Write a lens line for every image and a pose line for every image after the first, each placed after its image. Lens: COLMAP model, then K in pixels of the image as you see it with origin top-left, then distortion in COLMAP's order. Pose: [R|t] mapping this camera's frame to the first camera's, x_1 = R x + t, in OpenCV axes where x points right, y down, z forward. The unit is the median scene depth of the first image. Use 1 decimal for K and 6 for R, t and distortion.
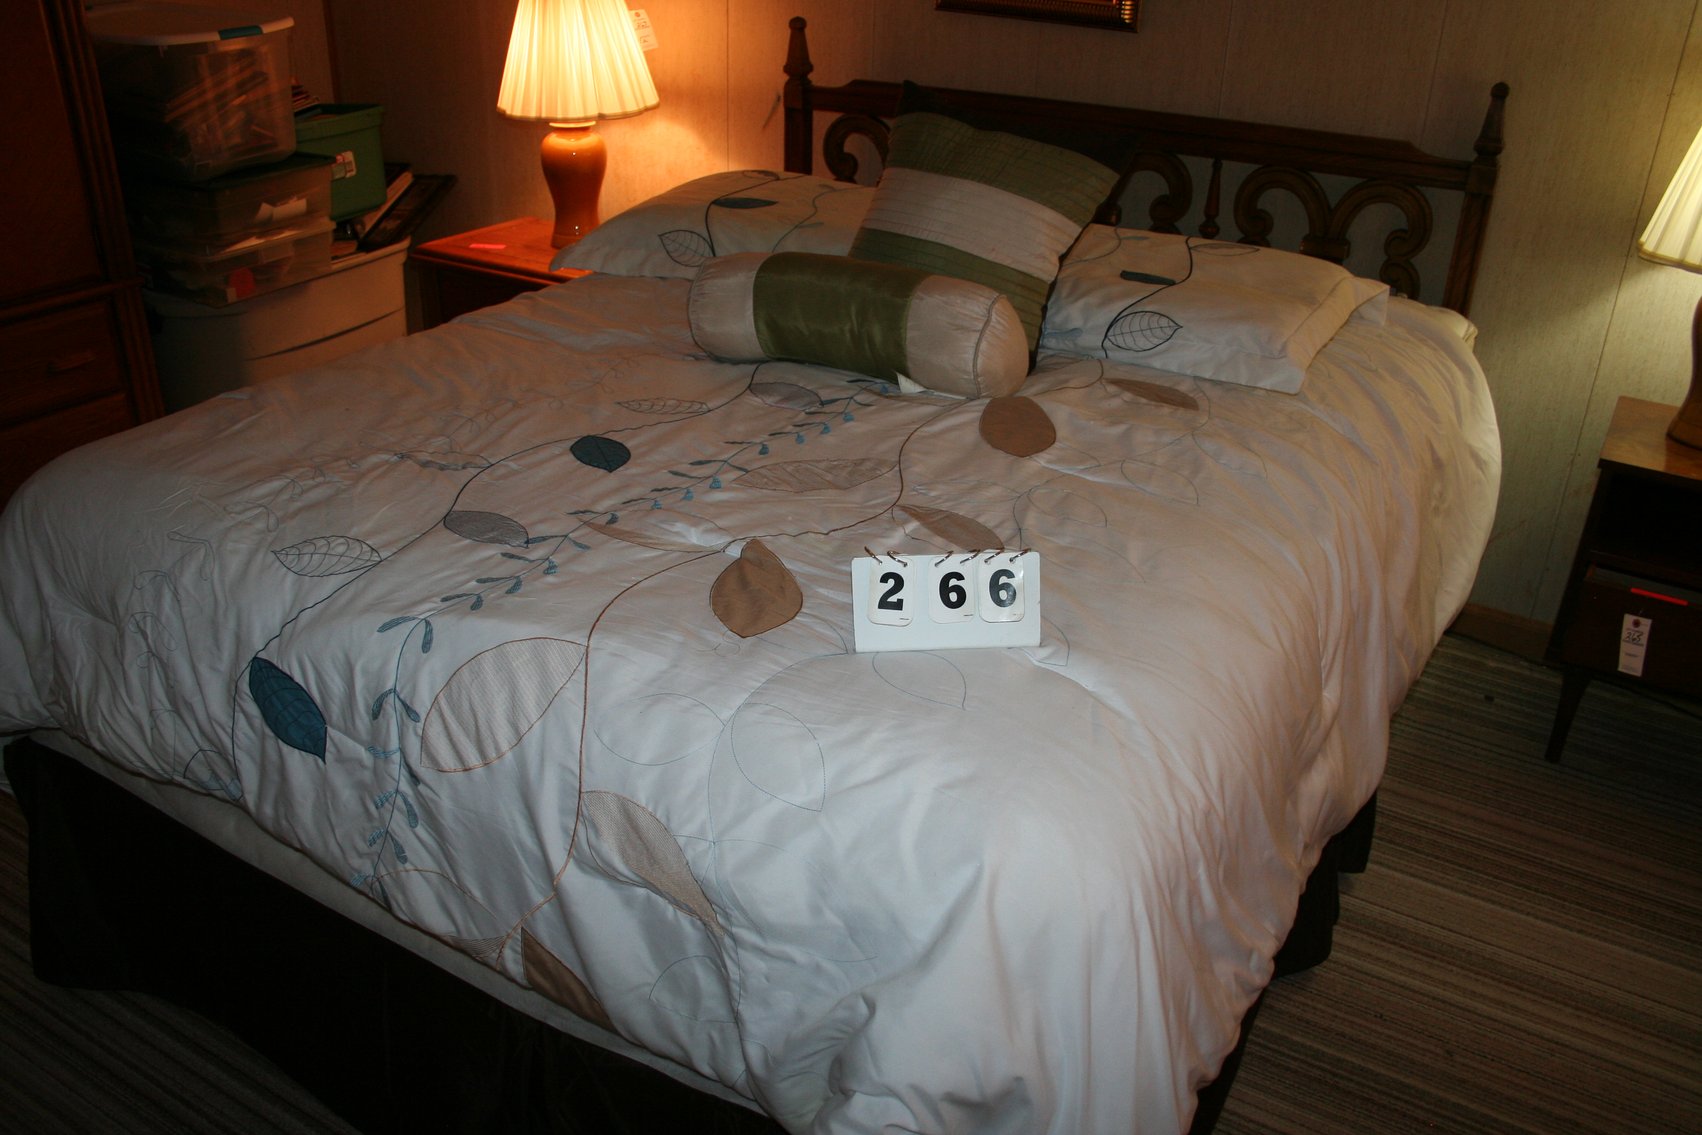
lens RADIAL K [[1378.2, 0, 842.3], [0, 1378.2, 619.4], [0, 0, 1]] dist [-0.136566, 0.110183]
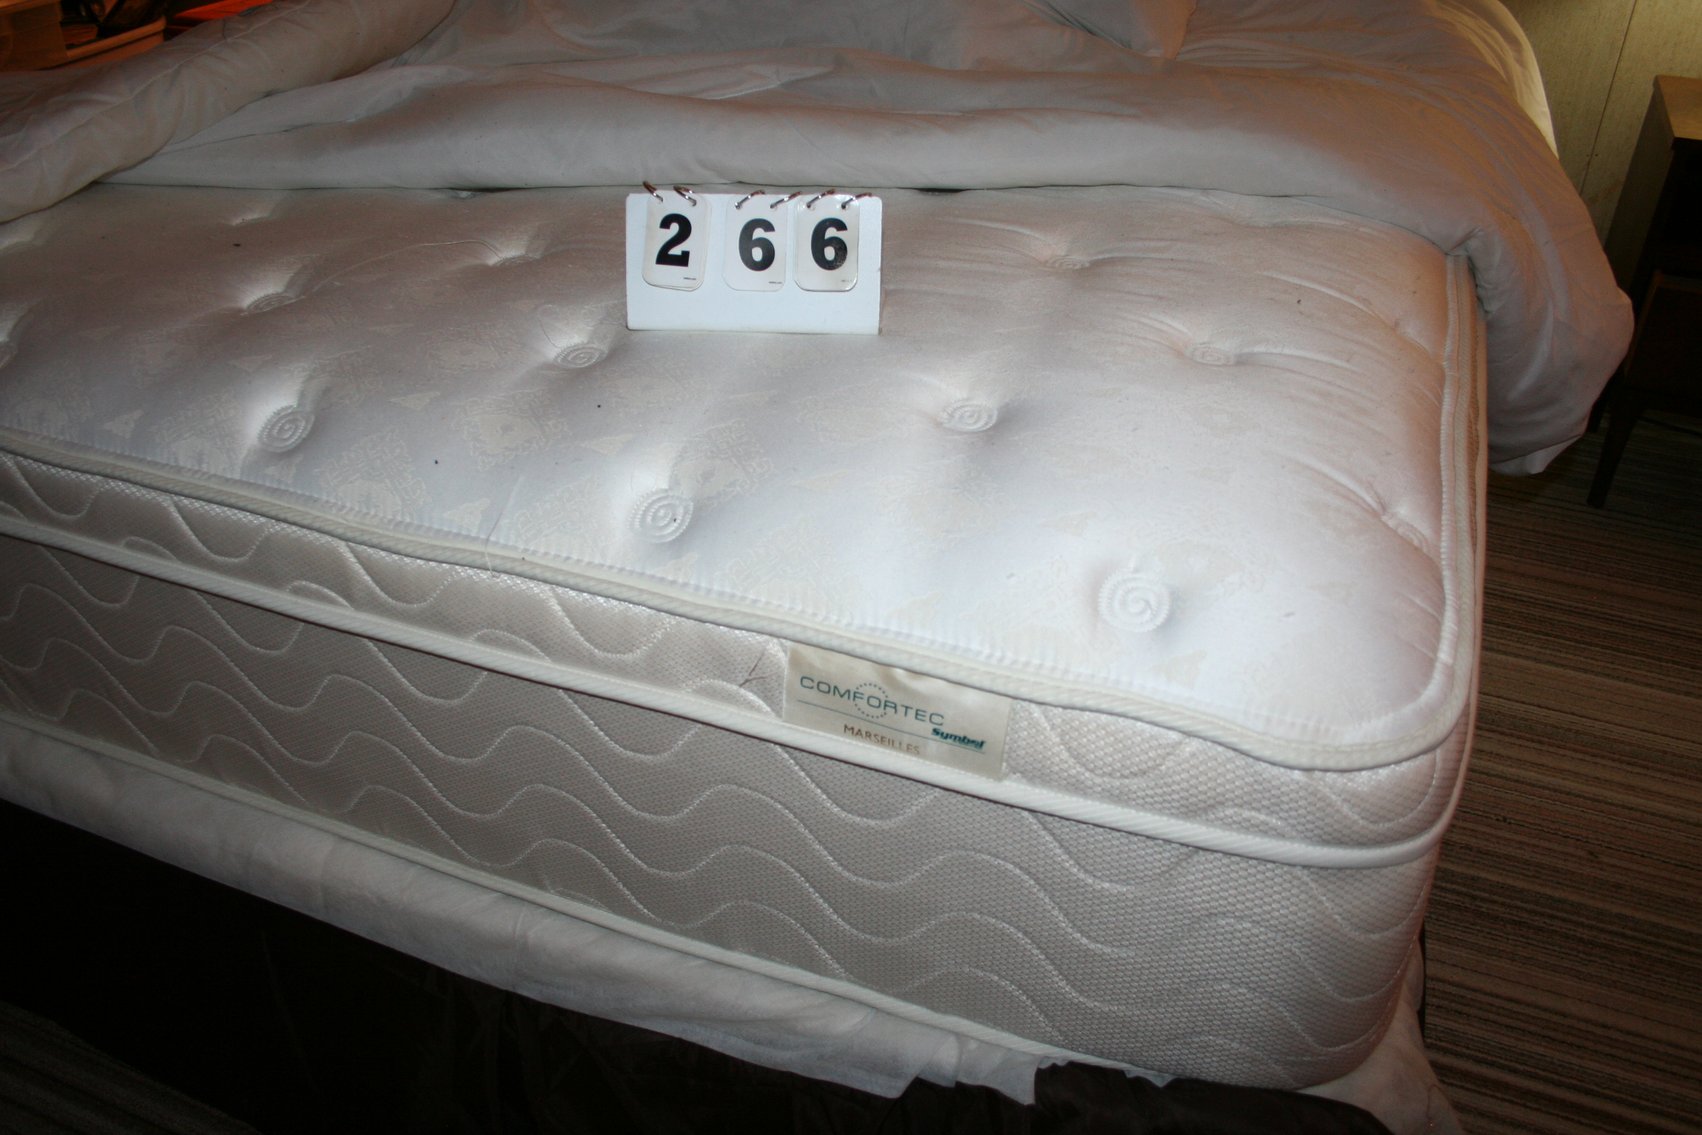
lens RADIAL K [[1378.2, 0, 842.3], [0, 1378.2, 619.4], [0, 0, 1]] dist [-0.136566, 0.110183]
pose [[0.988547, -0.105269, 0.108137, -0.078582], [0.091369, 0.987774, 0.126310, 0.029633], [-0.120111, -0.114983, 0.986079, 0.235067]]
